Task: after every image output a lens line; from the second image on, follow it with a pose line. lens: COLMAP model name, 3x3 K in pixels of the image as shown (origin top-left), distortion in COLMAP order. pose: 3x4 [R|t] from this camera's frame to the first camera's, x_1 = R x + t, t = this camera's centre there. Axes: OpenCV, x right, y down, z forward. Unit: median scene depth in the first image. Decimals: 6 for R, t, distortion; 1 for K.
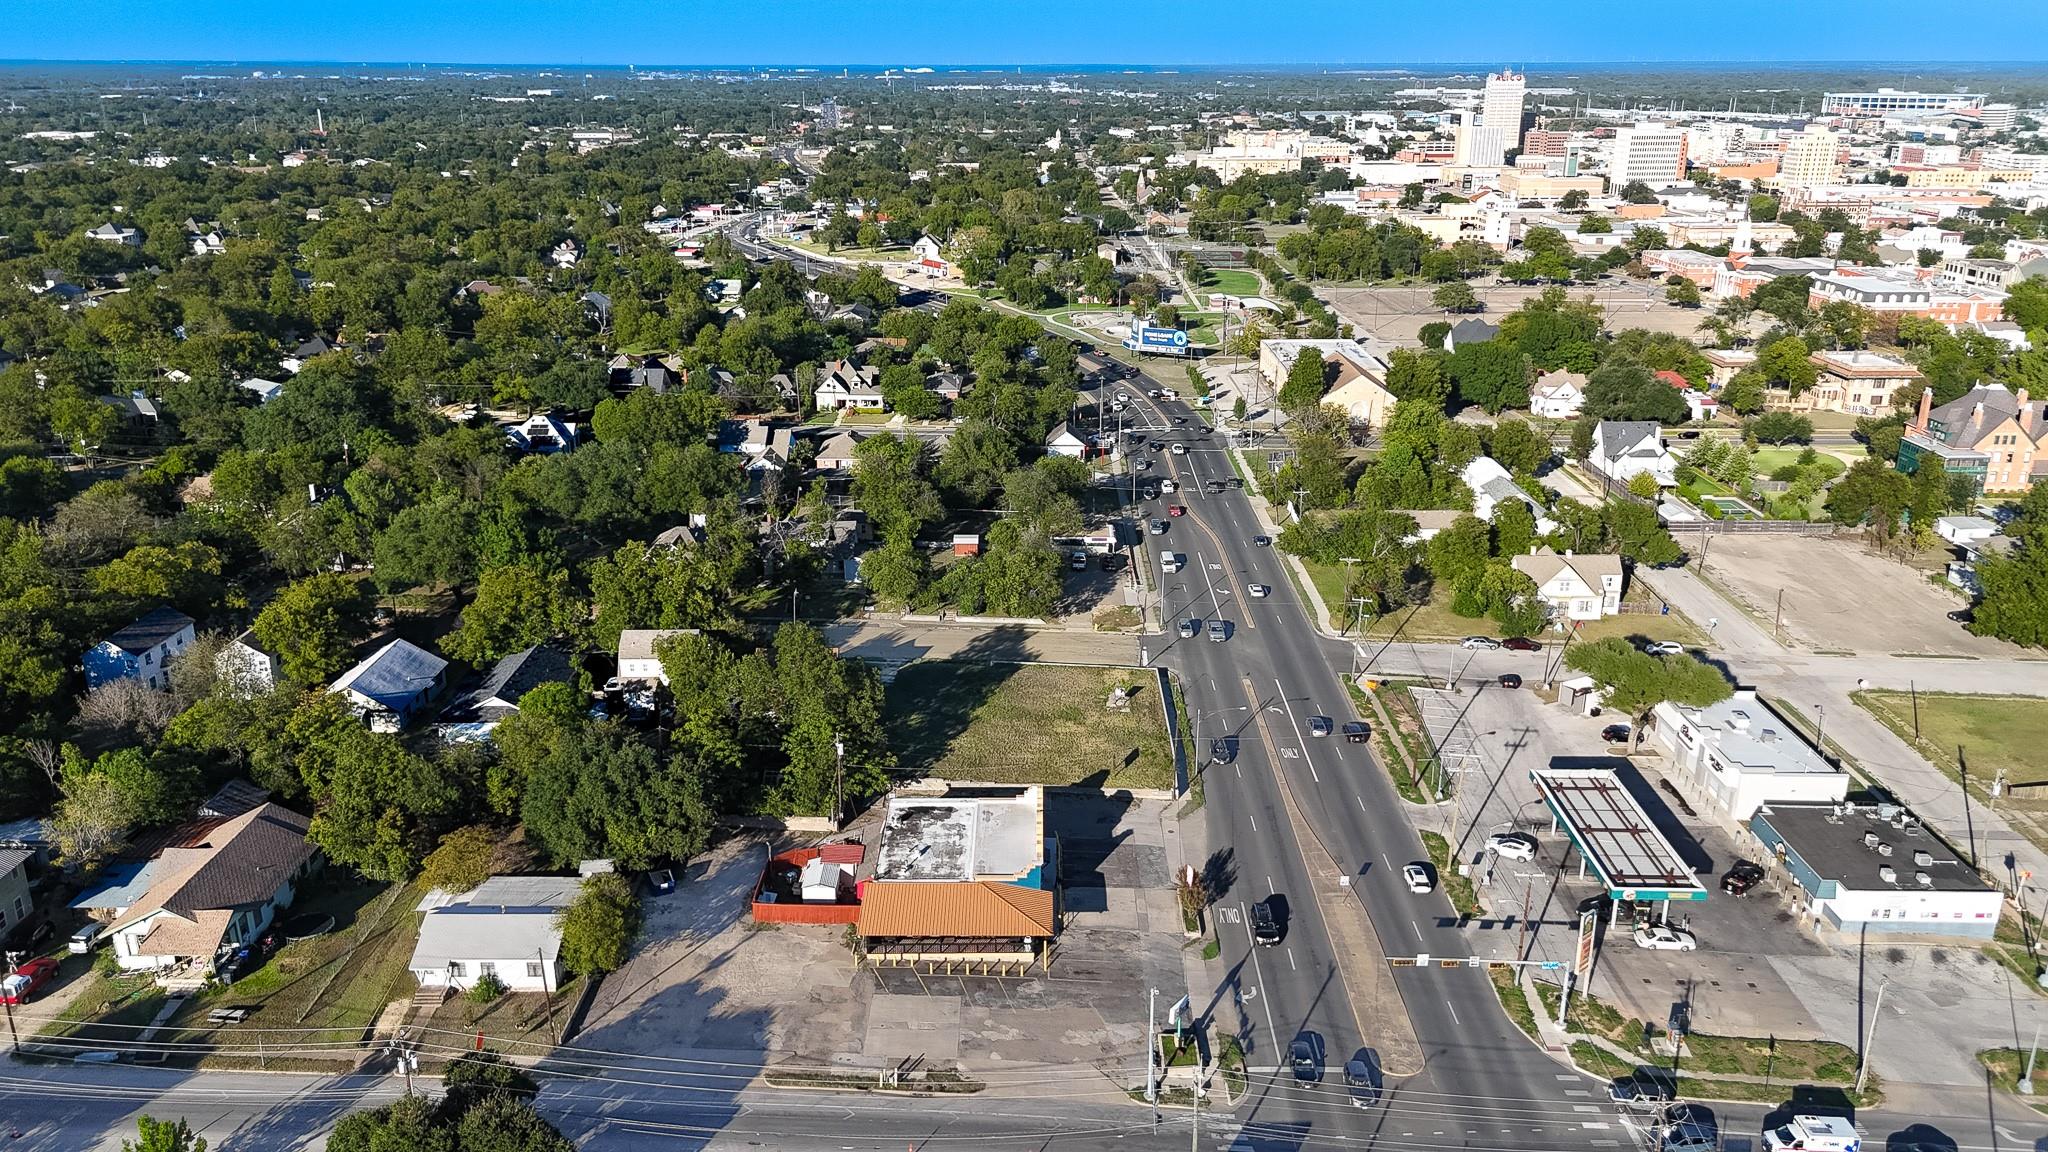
lens RADIAL K [[1480.2, 0, 1032.4], [0, 1480.2, 577.1], [0, 0, 1]] dist [0.073563, -0.057848]
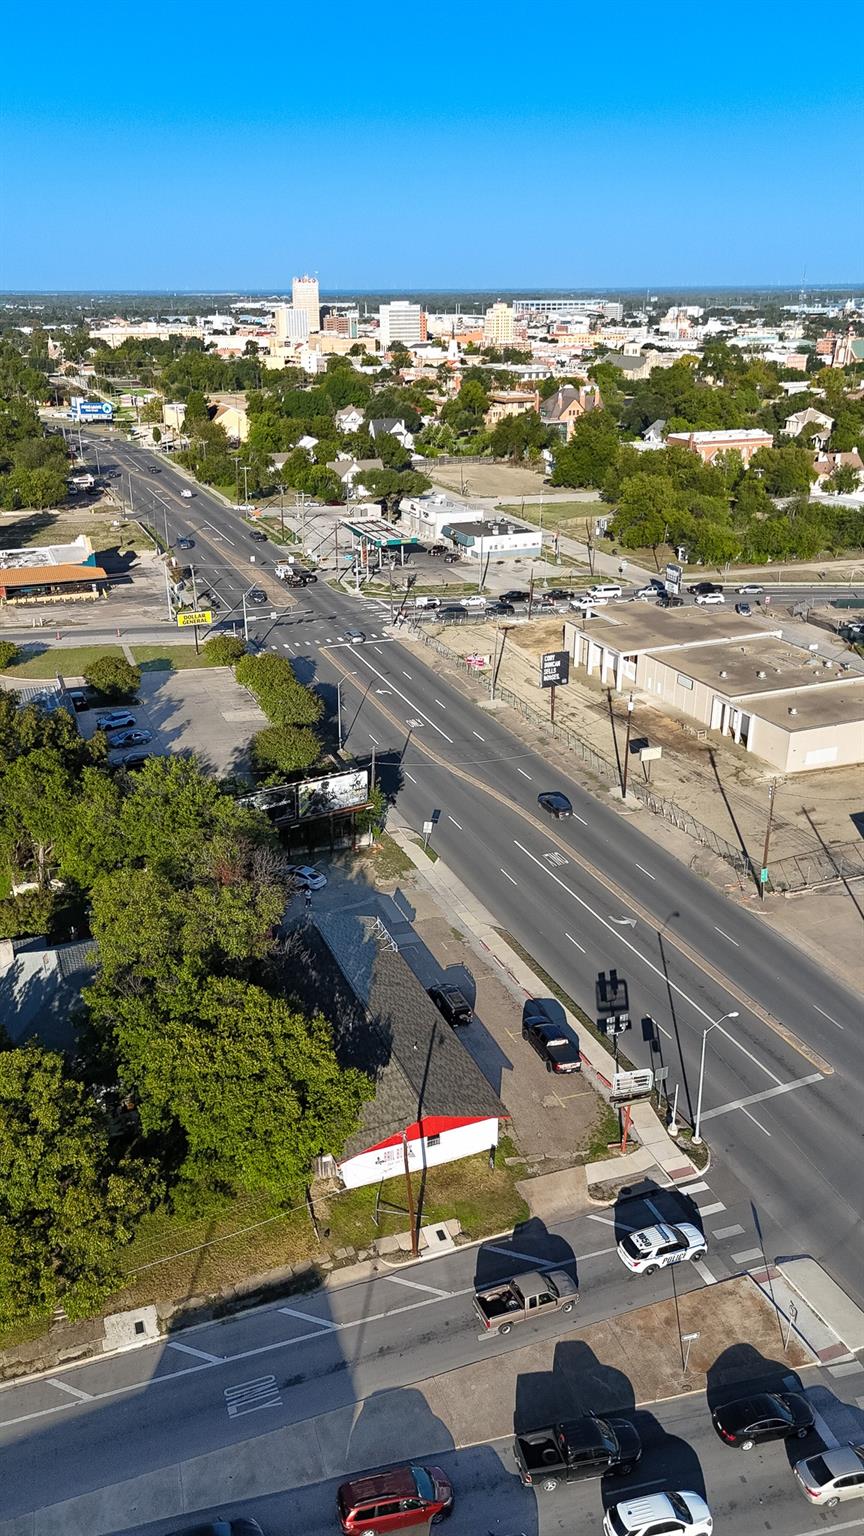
lens RADIAL K [[1110.1, 0, 392.9], [0, 1110.1, 766.0], [0, 0, 1]] dist [0.073563, -0.057848]
pose [[0.935742, -0.144764, 0.321607, -0.032629], [0.121355, 0.988356, 0.091794, 0.089847], [-0.331151, -0.046867, 0.942413, -0.116083]]
